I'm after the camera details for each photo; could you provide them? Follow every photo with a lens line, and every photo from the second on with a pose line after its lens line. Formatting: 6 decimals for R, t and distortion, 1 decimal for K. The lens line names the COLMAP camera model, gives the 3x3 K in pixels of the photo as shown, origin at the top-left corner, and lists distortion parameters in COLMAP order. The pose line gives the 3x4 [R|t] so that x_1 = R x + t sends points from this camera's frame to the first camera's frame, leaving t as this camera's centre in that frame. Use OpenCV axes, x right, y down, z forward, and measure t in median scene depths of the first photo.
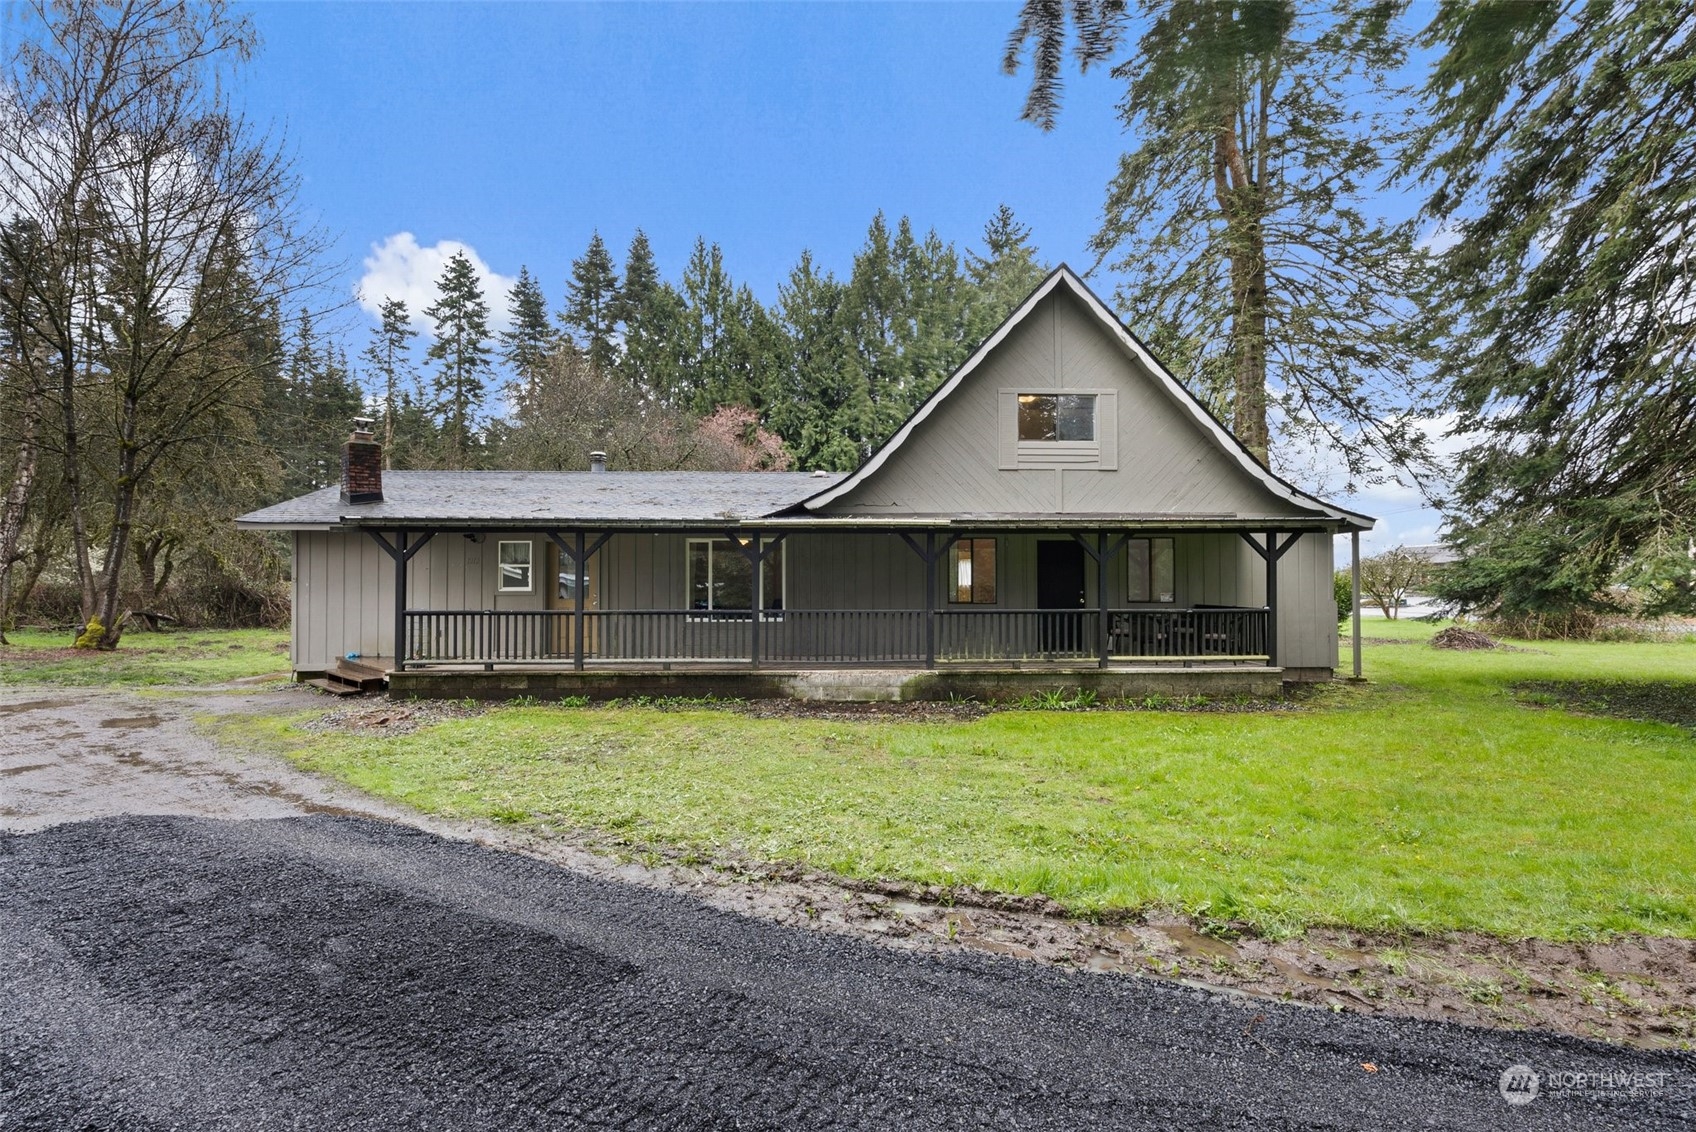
lens RADIAL K [[757.7, 0, 848.0], [0, 757.7, 566.0], [0, 0, 1]] dist [-0.011024, 0.000230]
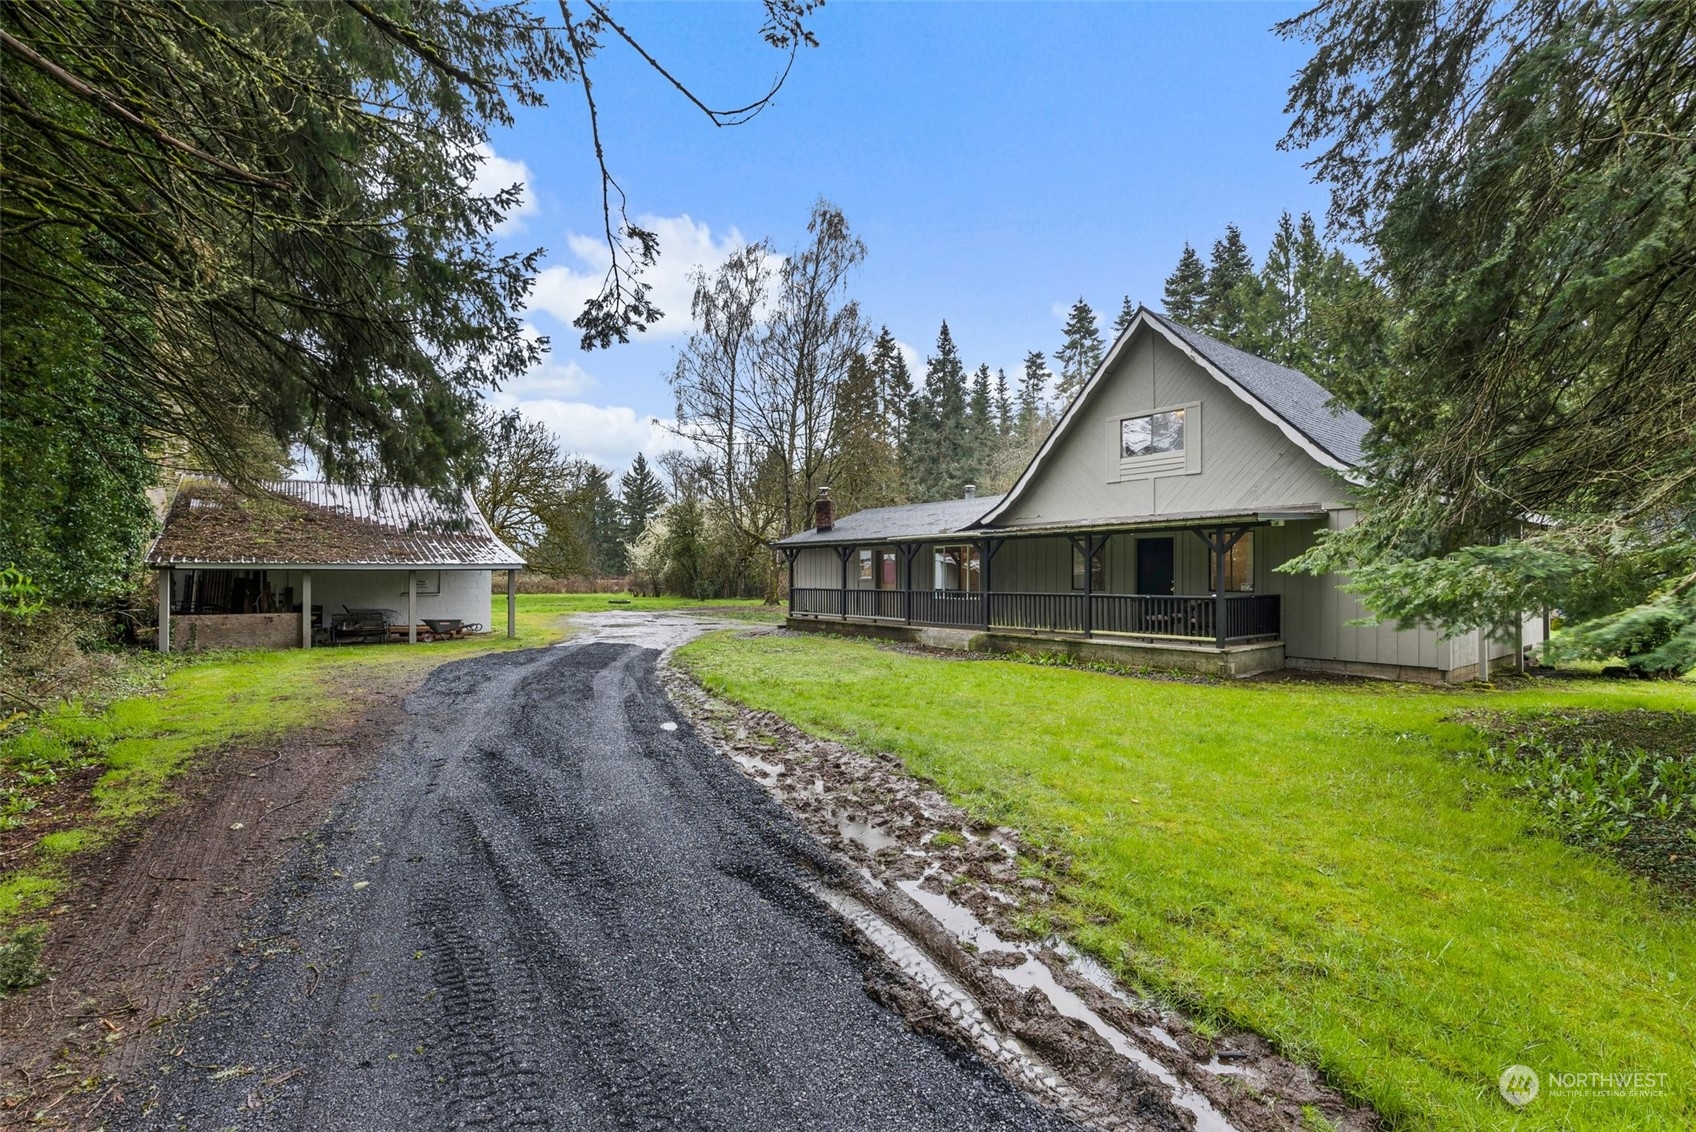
lens RADIAL K [[765.9, 0, 848.0], [0, 765.9, 566.0], [0, 0, 1]] dist [-0.037691, 0.000003]
pose [[0.584485, -0.009553, -0.811348, 0.973557], [0.020978, 0.999774, 0.003340, -0.003685], [0.811133, -0.018973, 0.584553, -0.087387]]
